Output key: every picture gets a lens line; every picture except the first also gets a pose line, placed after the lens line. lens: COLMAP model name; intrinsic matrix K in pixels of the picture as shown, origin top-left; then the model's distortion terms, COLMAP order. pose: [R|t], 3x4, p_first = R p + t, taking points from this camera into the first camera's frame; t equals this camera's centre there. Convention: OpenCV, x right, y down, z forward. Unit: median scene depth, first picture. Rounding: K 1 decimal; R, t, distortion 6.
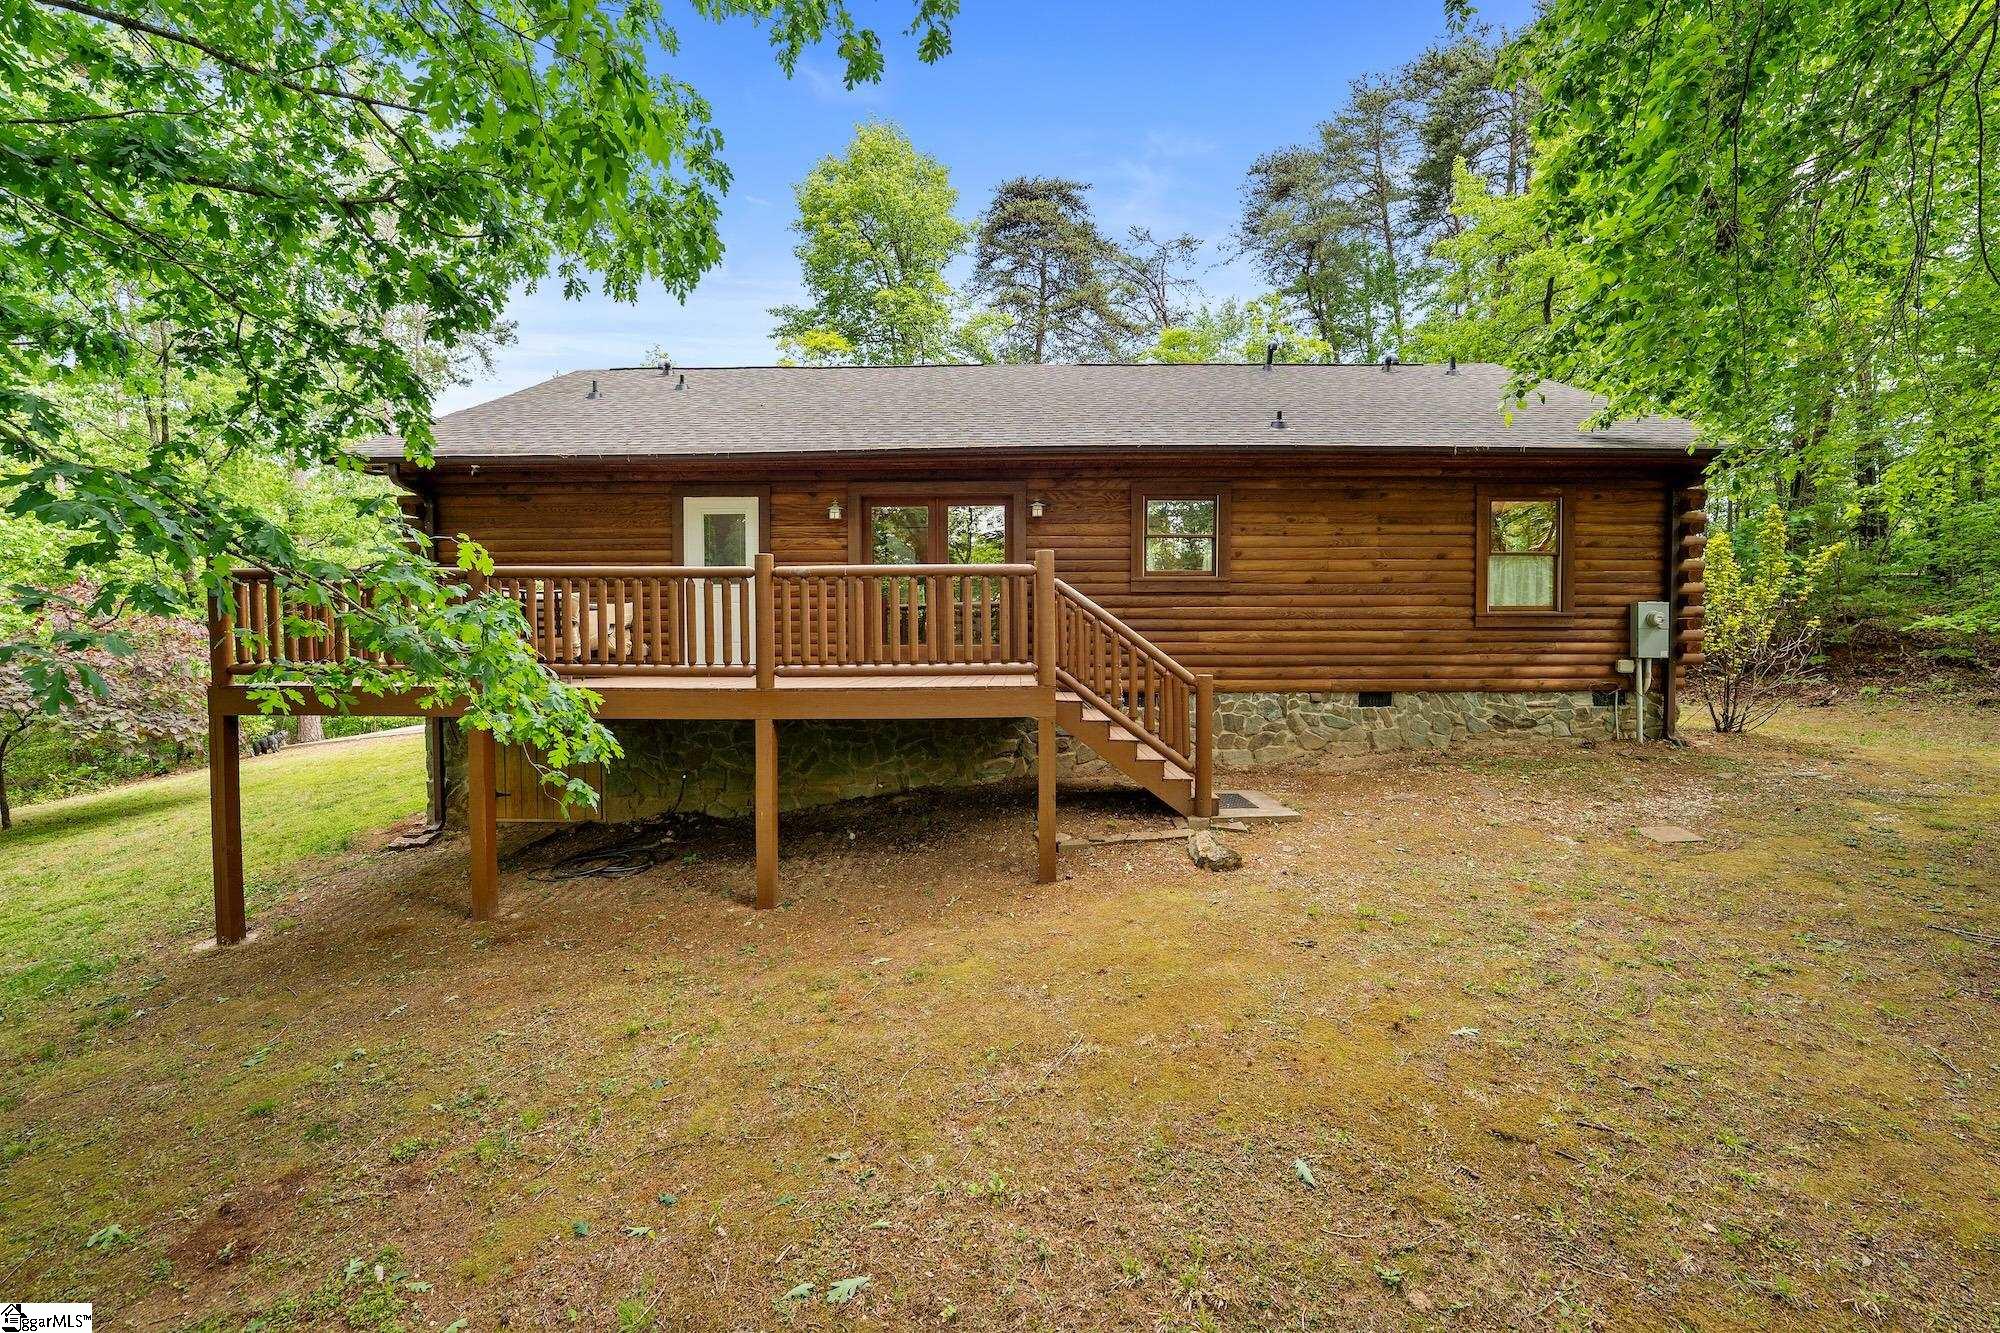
lens RADIAL K [[821.2, 0, 1002.0], [0, 821.2, 662.9], [0, 0, 1]] dist [-0.023901, 0.000628]
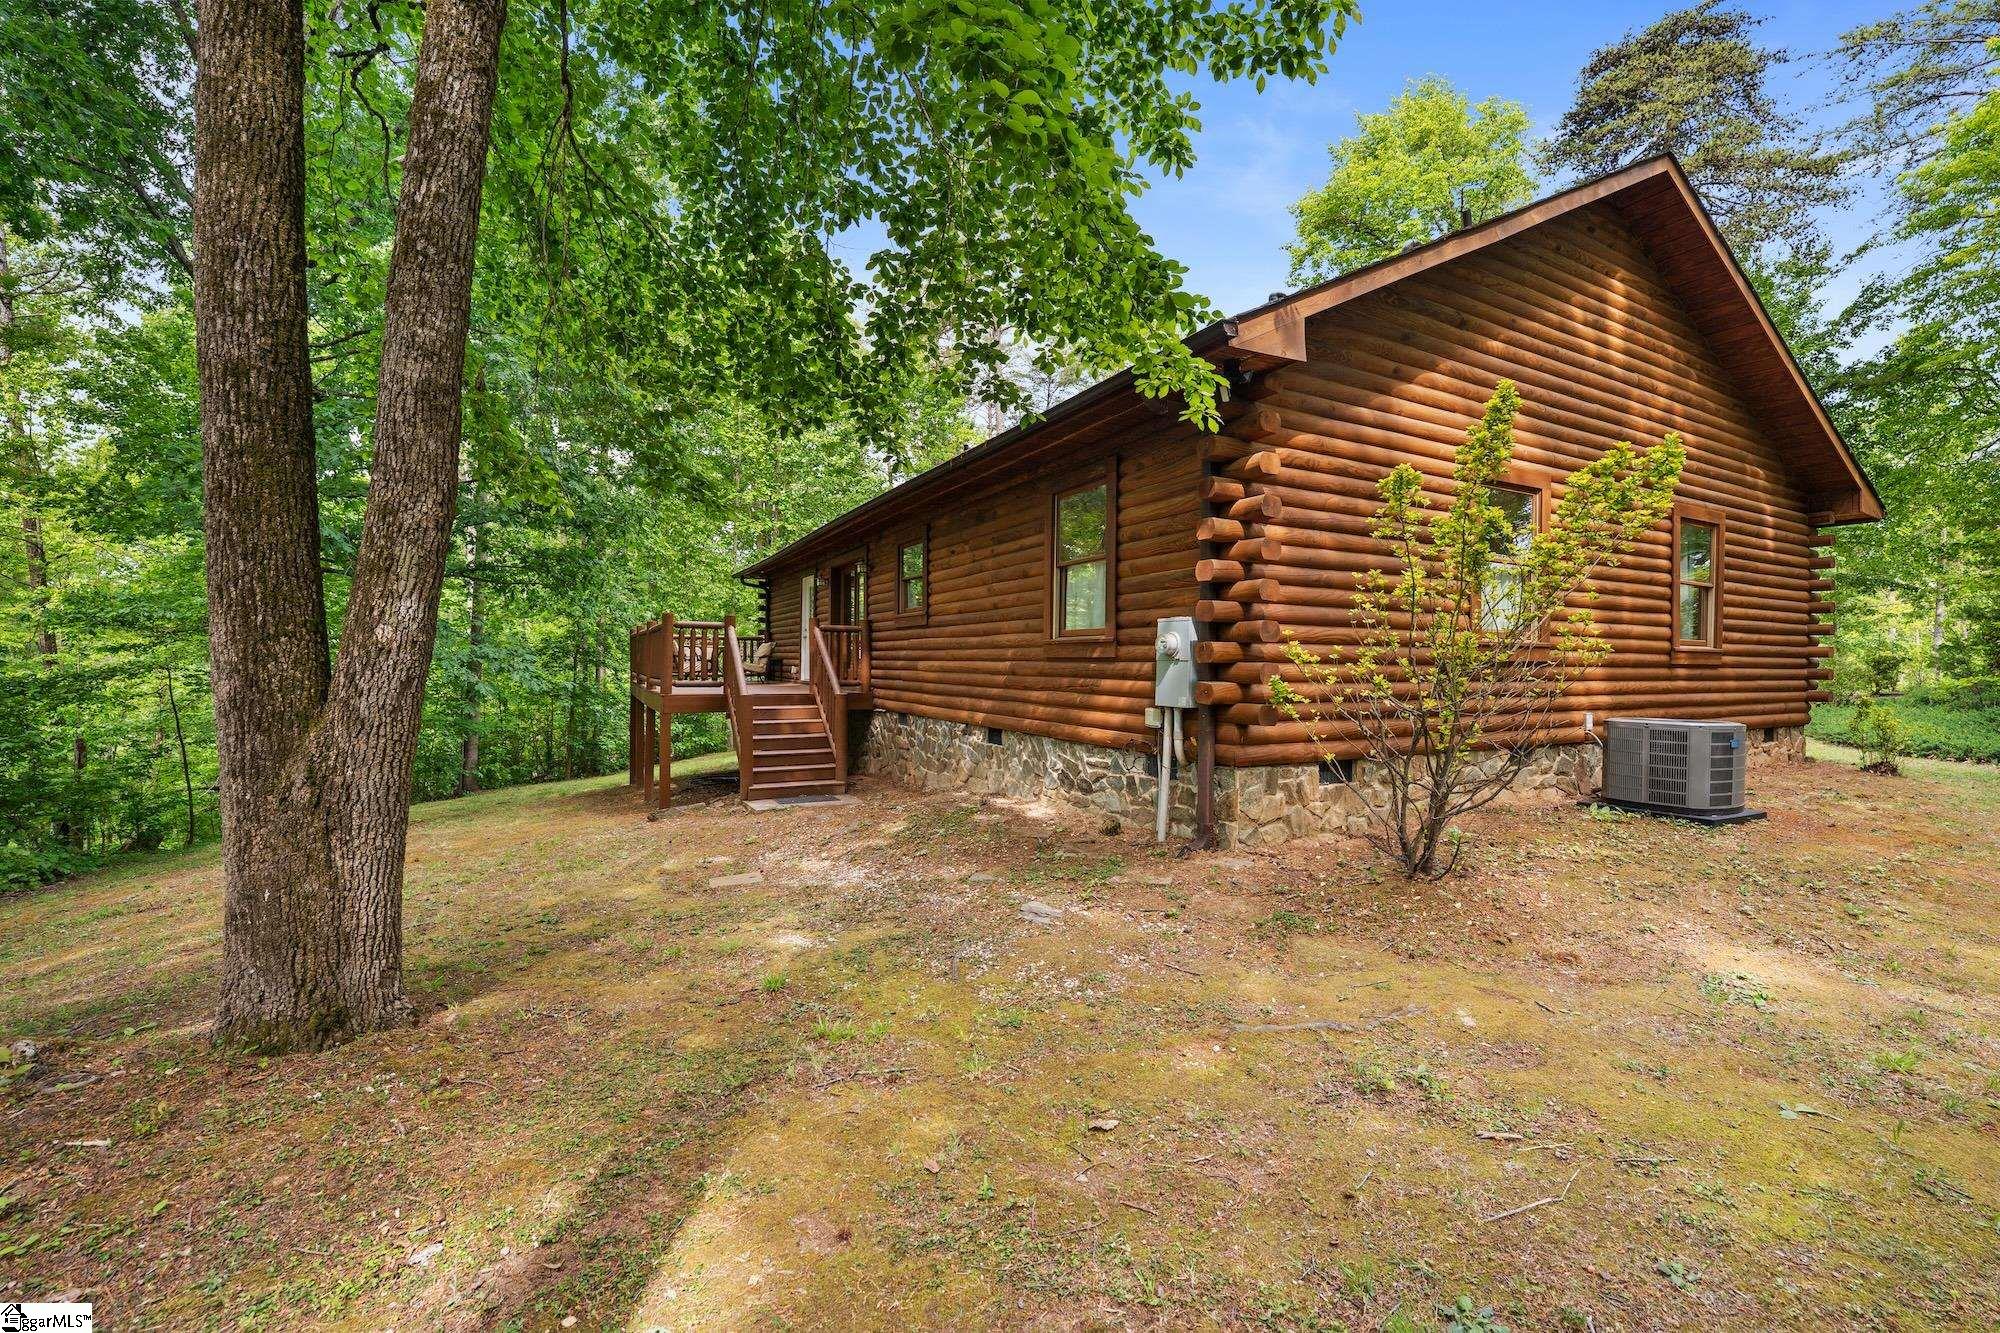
lens RADIAL K [[821.2, 0, 1000.2], [0, 821.2, 667.1], [0, 0, 1]] dist [-0.023901, 0.000628]
pose [[0.475425, 0.011746, -0.879678, 1.275835], [-0.029065, 0.999575, -0.002362, -0.031241], [0.879276, 0.026690, 0.475564, 0.570584]]
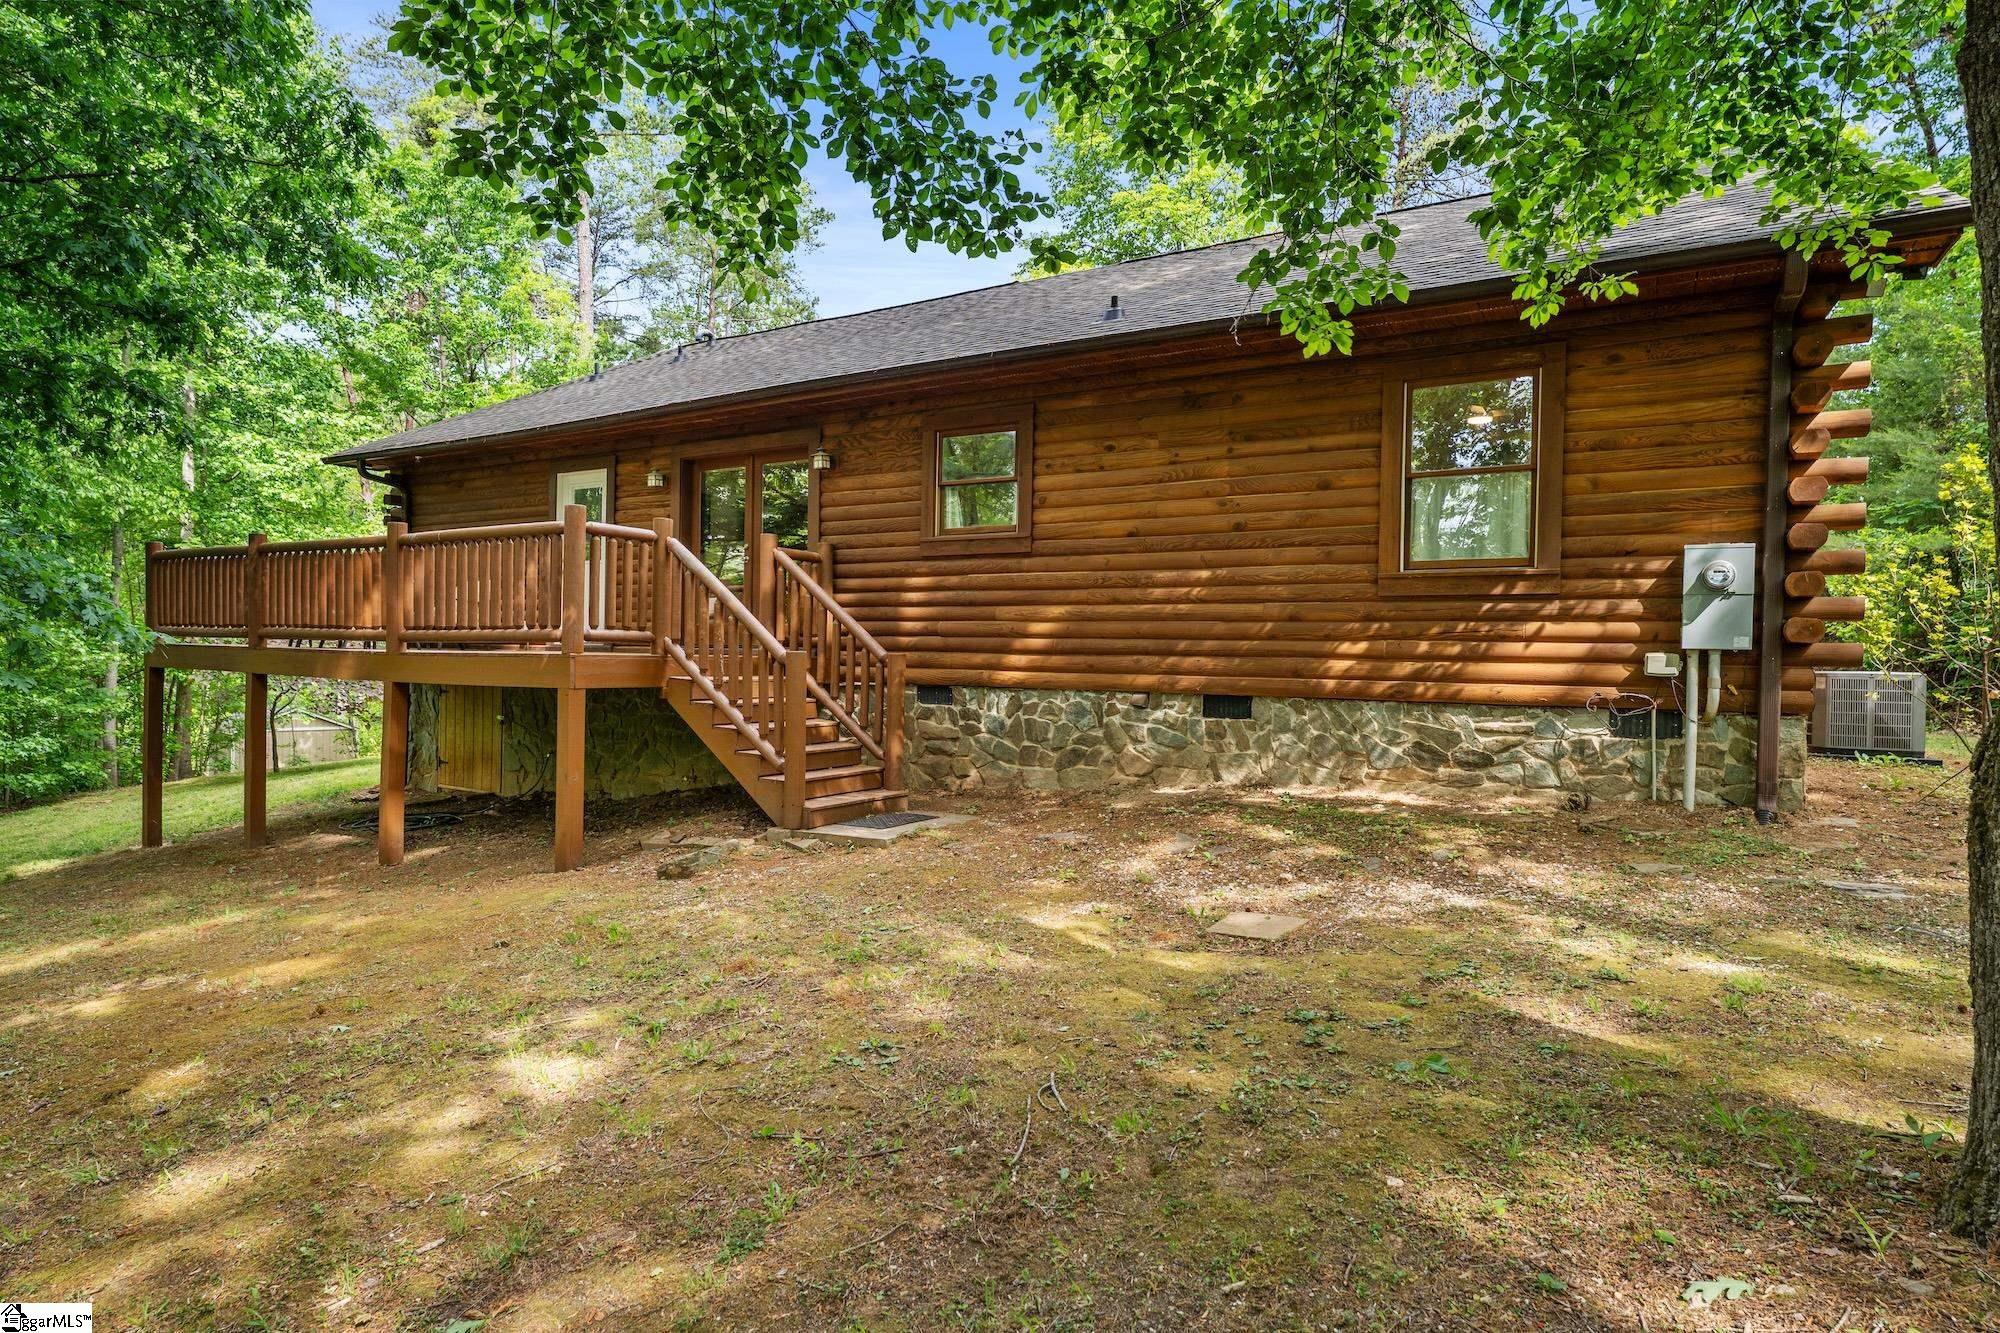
lens RADIAL K [[1078.5, 0, 996.8], [0, 1078.5, 660.0], [0, 0, 1]] dist [0.002792, -0.000235]
pose [[0.858760, 0.020309, -0.511976, 0.749230], [-0.023422, 0.999726, 0.000371, 0.010352], [0.511843, 0.011673, 0.859000, 0.152094]]
